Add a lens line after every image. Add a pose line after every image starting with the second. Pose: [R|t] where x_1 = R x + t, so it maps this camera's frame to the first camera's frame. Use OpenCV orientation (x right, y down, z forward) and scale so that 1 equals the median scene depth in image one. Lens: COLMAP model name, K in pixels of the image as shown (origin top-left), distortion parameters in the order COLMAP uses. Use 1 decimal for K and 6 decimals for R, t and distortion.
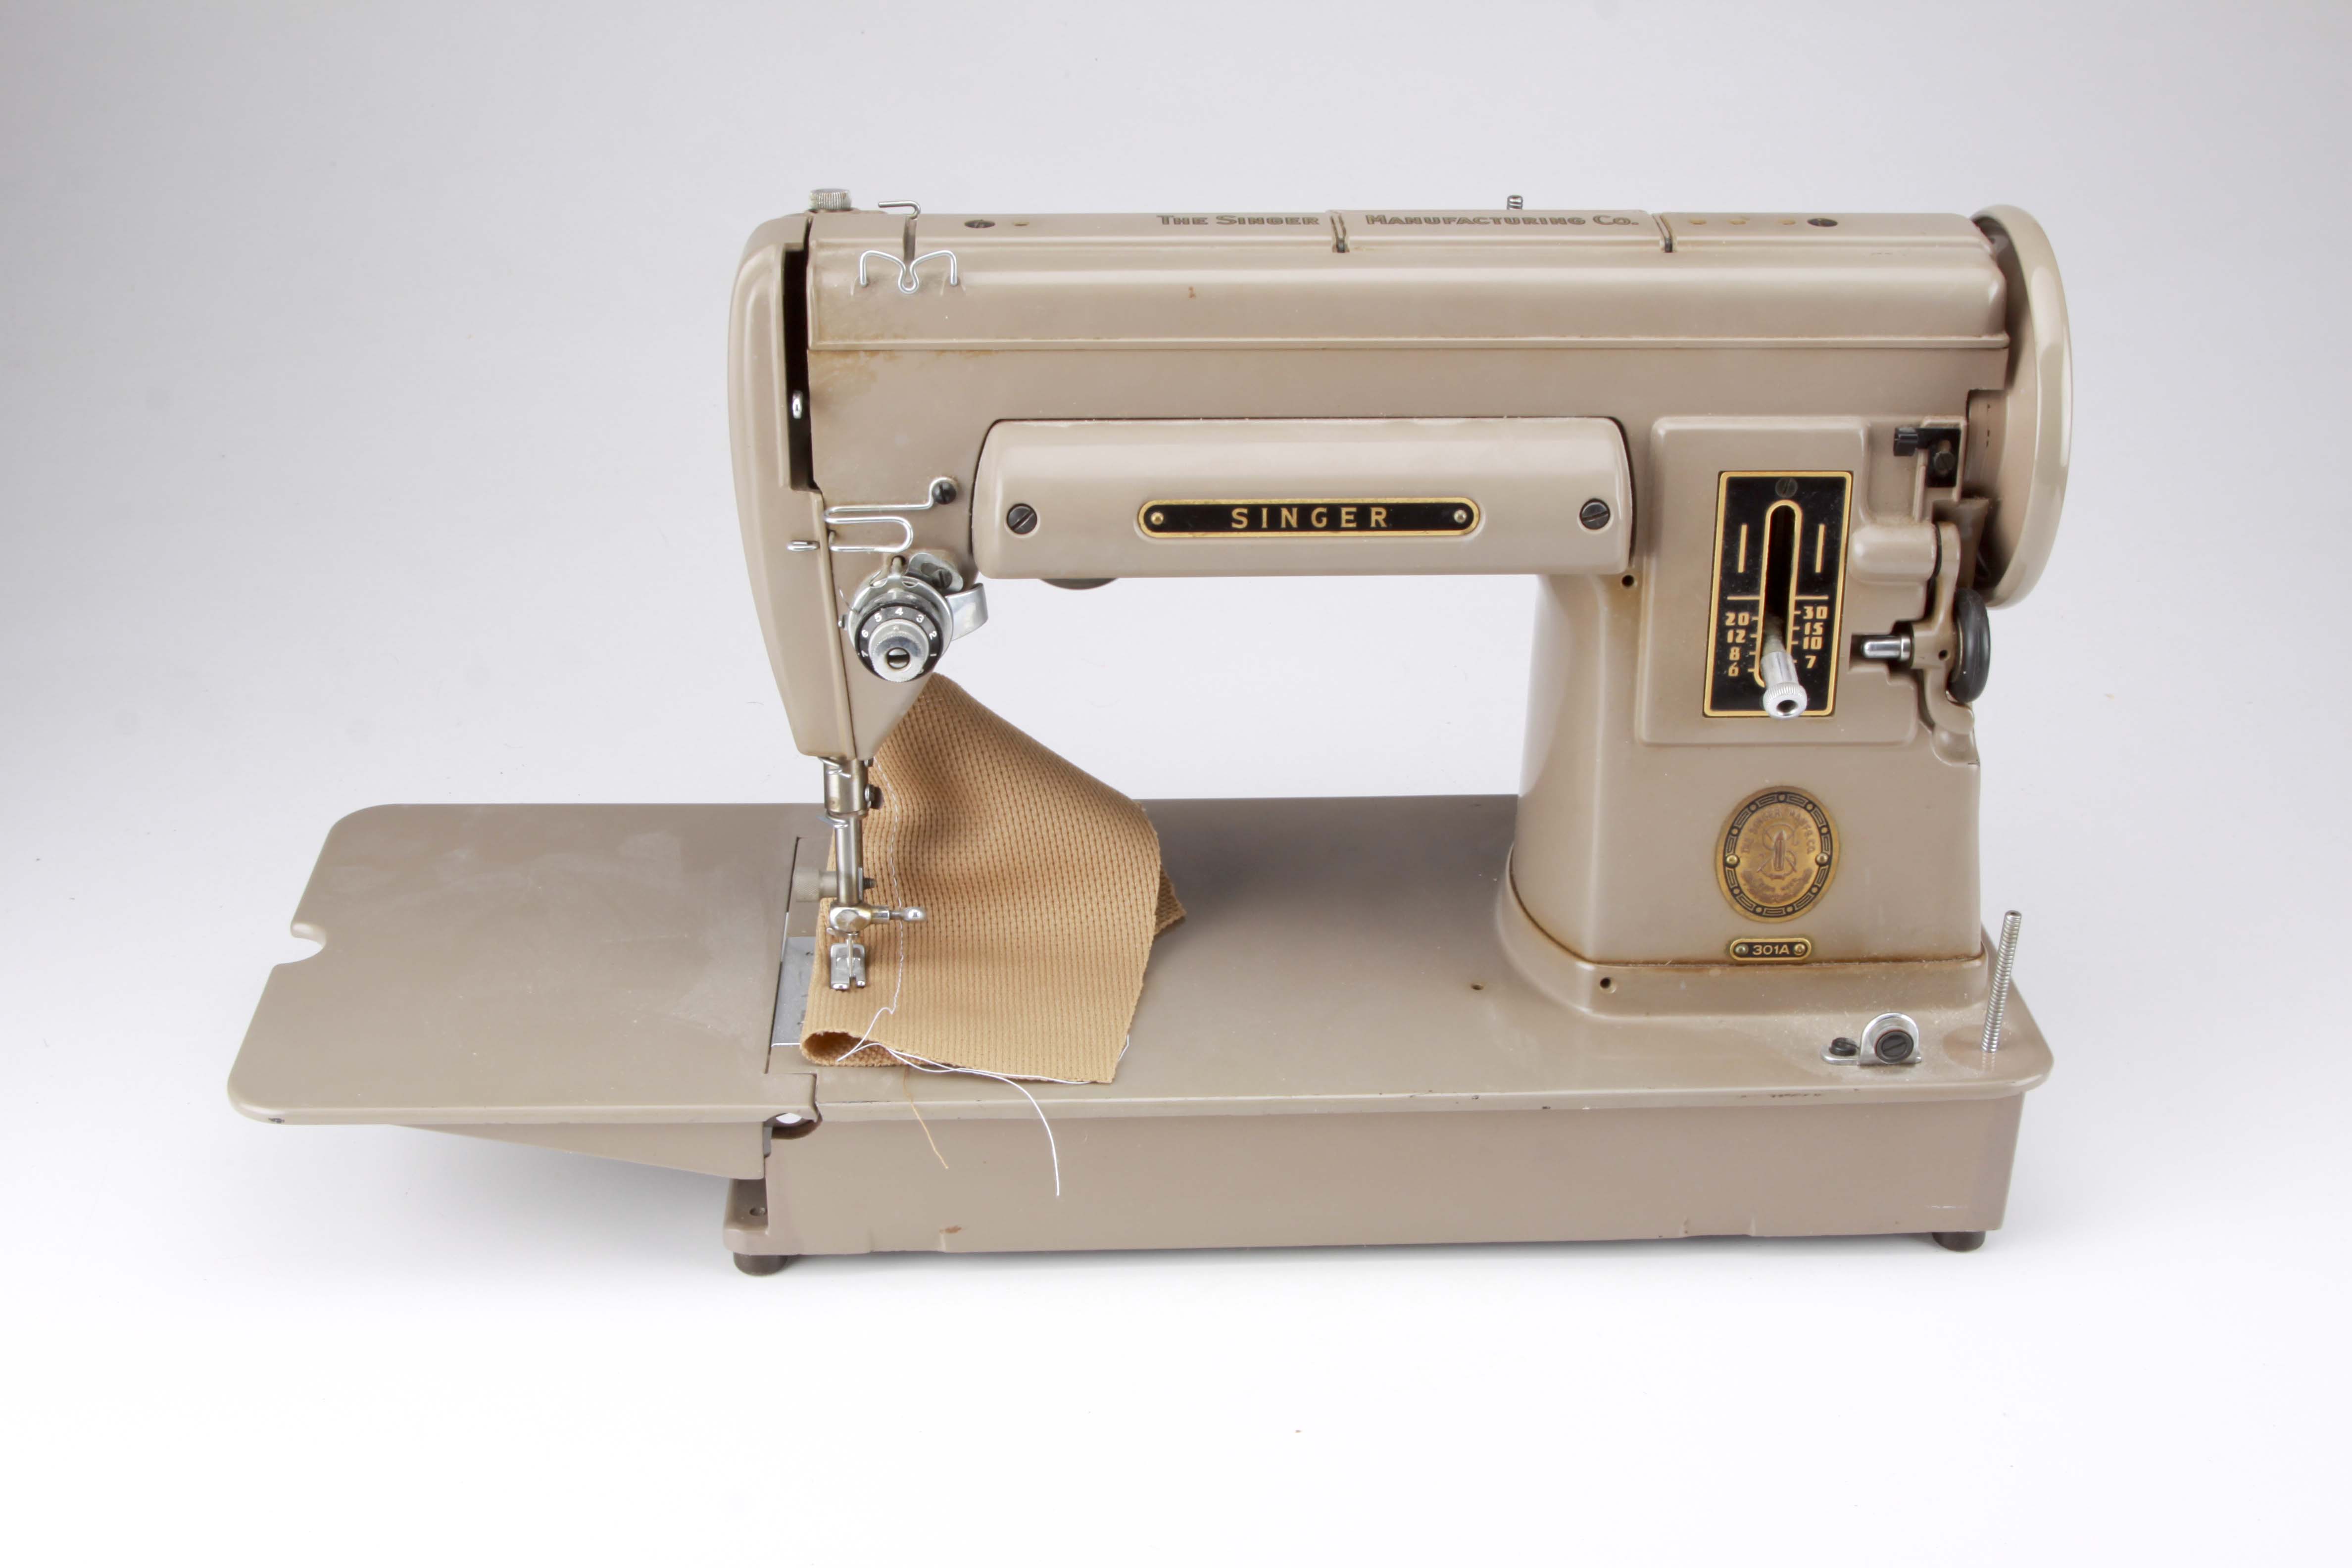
lens RADIAL K [[3347.4, 0, 1224.6], [0, 3347.4, 791.3], [0, 0, 1]] dist [-0.083761, 0.088120]
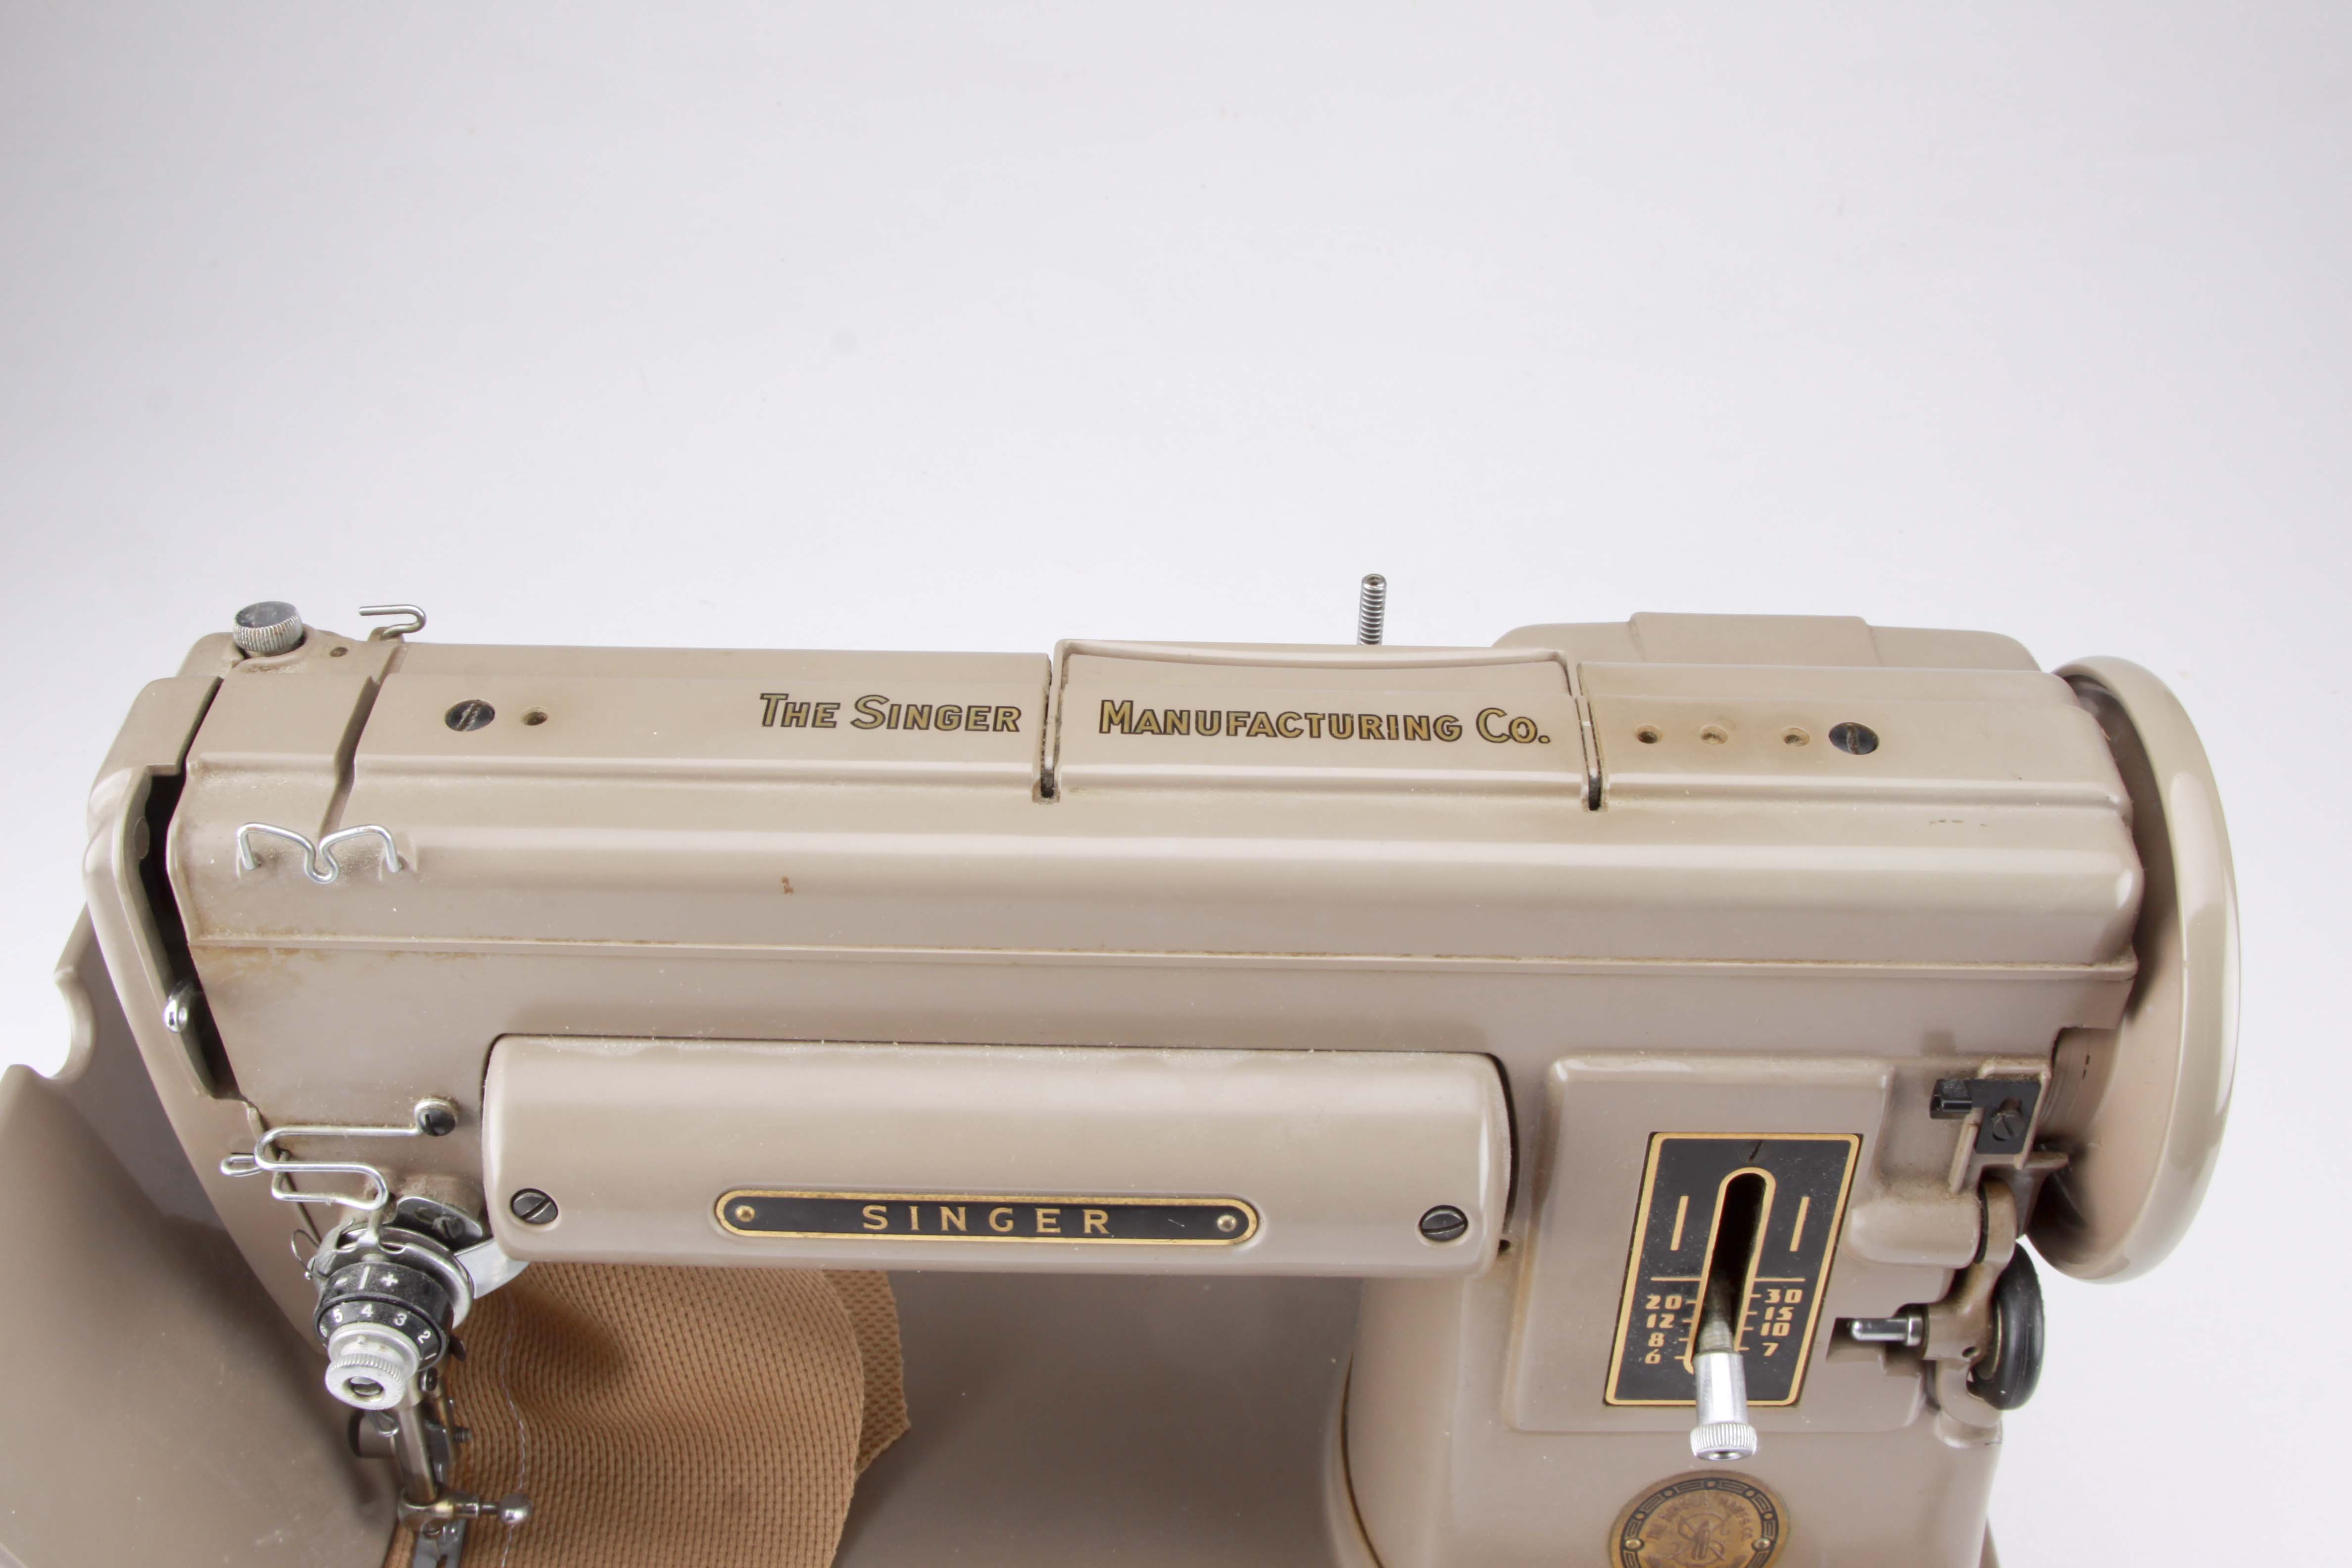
lens RADIAL K [[2556.9, 0, 1214.5], [0, 2556.9, 792.2], [0, 0, 1]] dist [-0.134546, 0.028675]
pose [[0.998307, 0.041563, -0.040689, 0.082036], [-0.030038, 0.967457, 0.251247, -0.273030], [0.049808, -0.249599, 0.967067, 0.543300]]
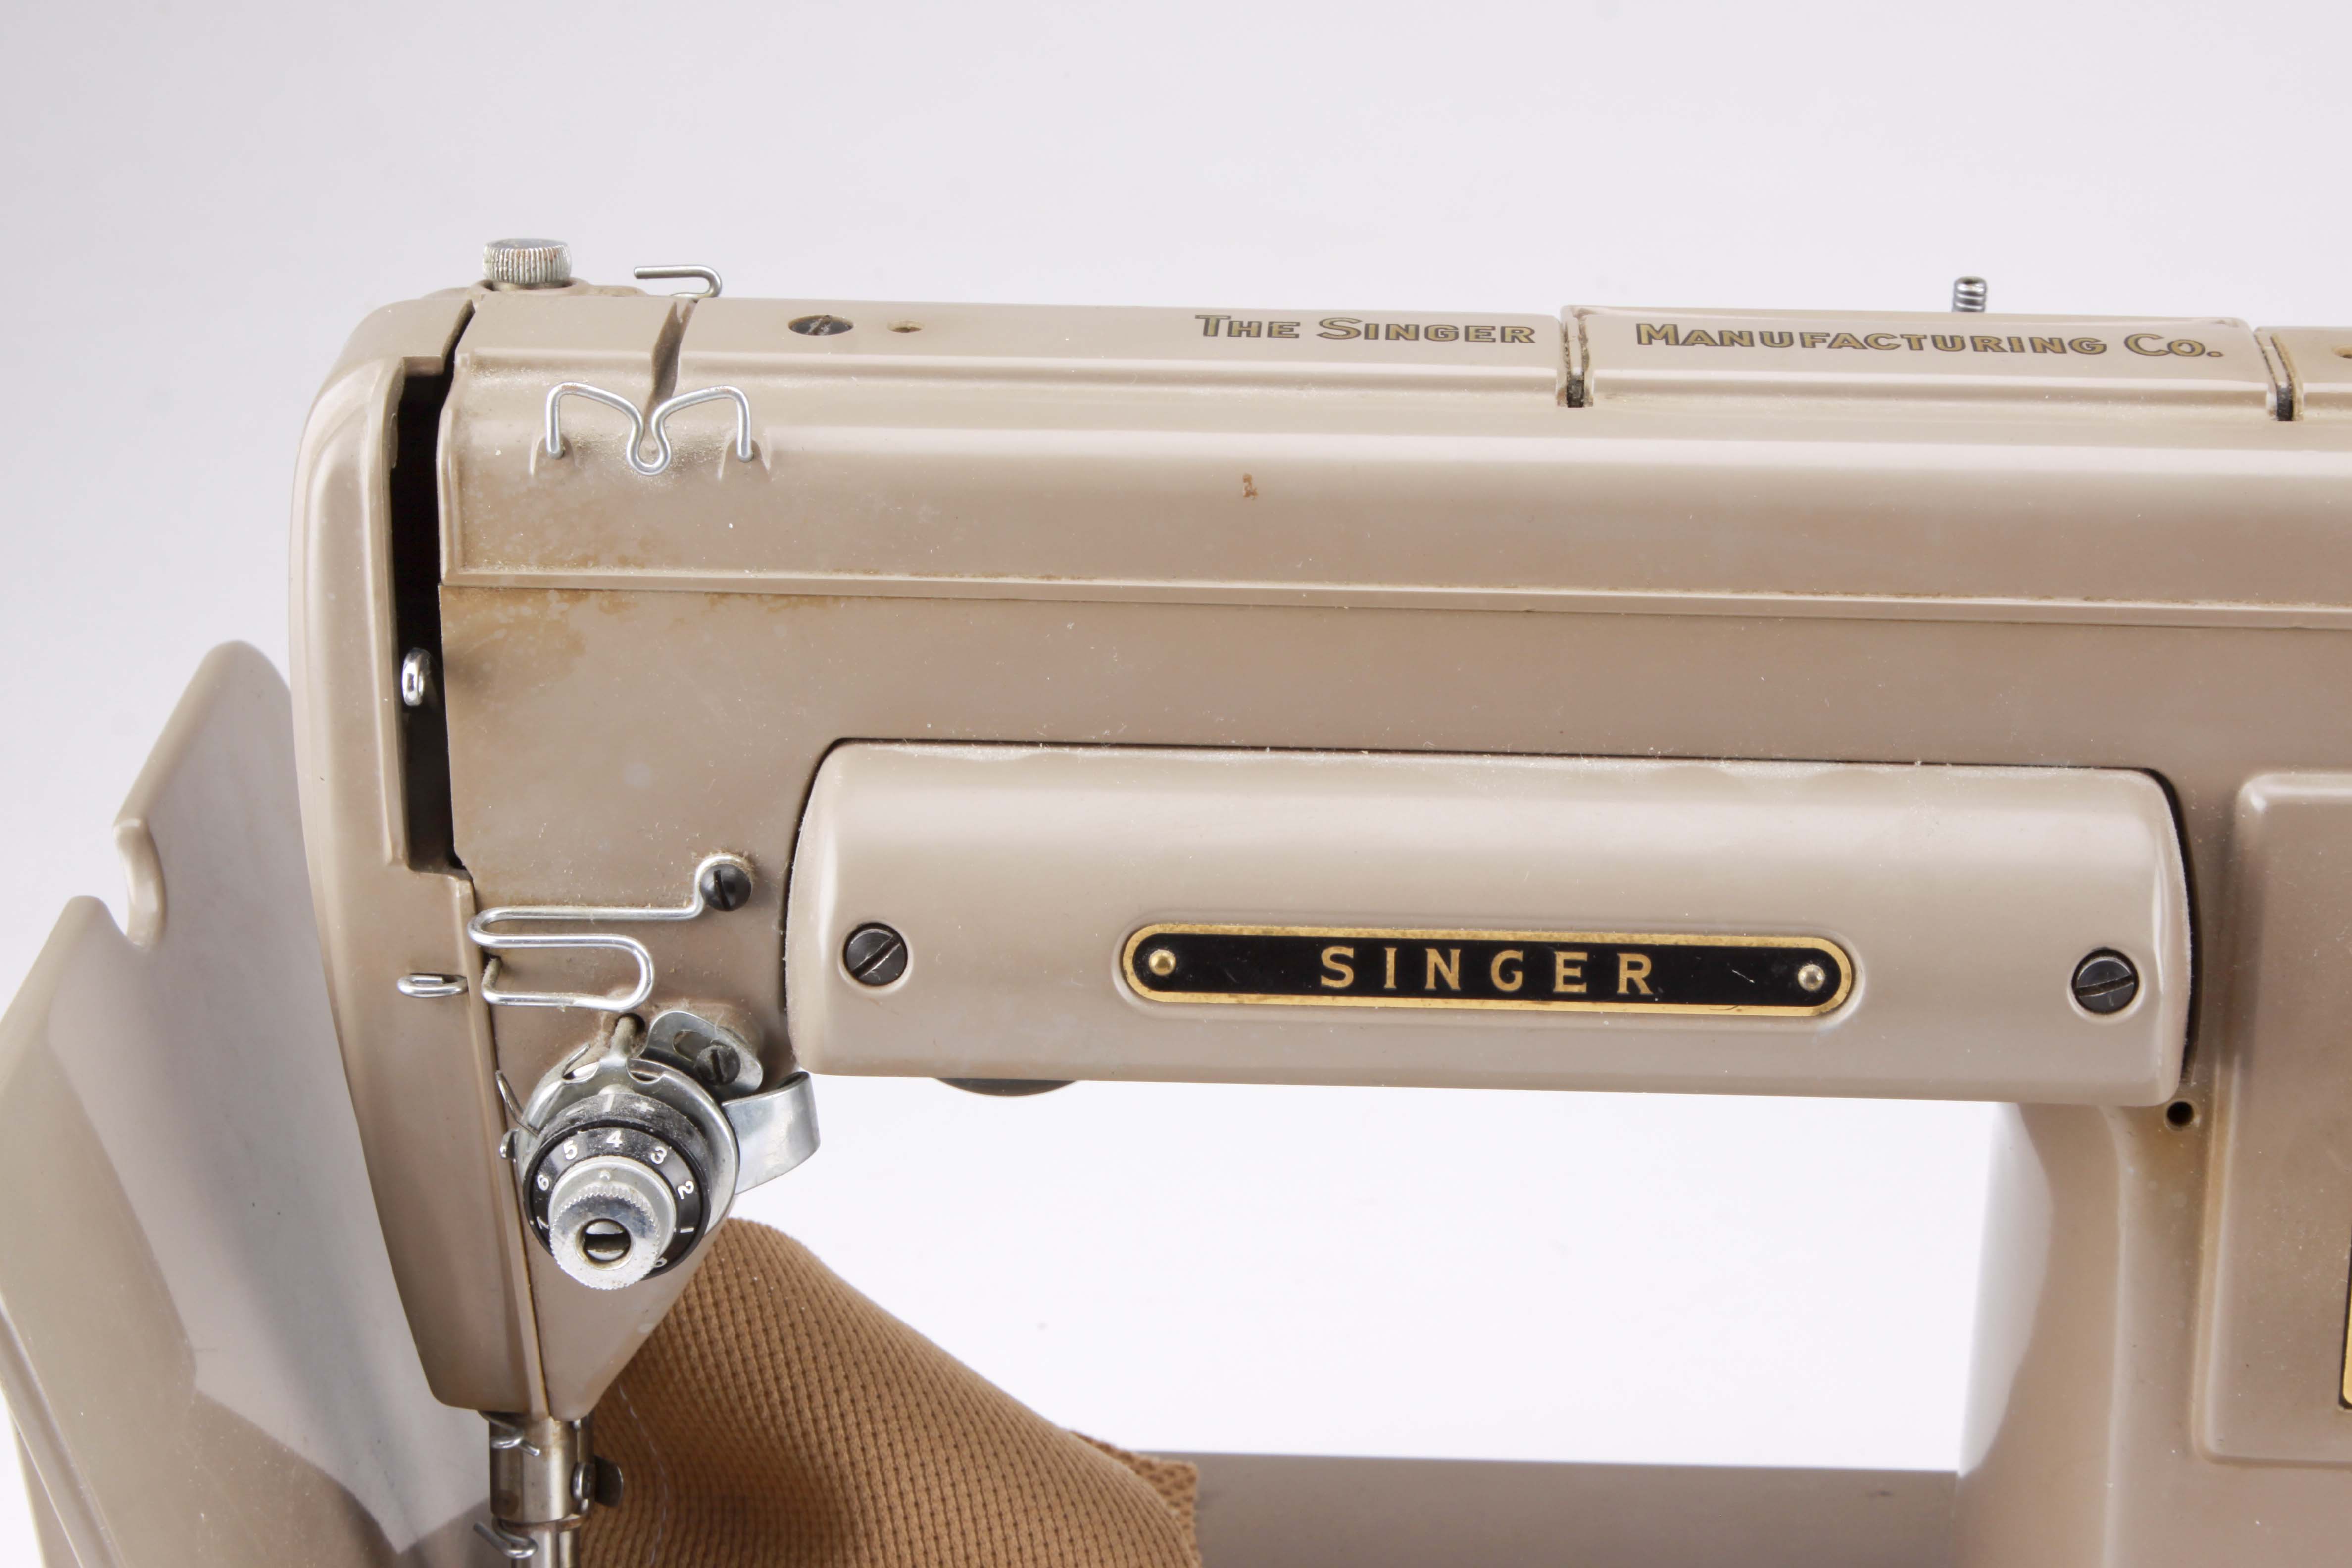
lens RADIAL K [[5373.9, 0, 1231.4], [0, 5373.9, 780.1], [0, 0, 1]] dist [0.107047, -0.178562]
pose [[0.996319, 0.030660, -0.080048, 0.047817], [-0.034949, 0.997996, -0.052743, -0.065488], [0.078271, 0.055346, 0.995395, 0.238646]]
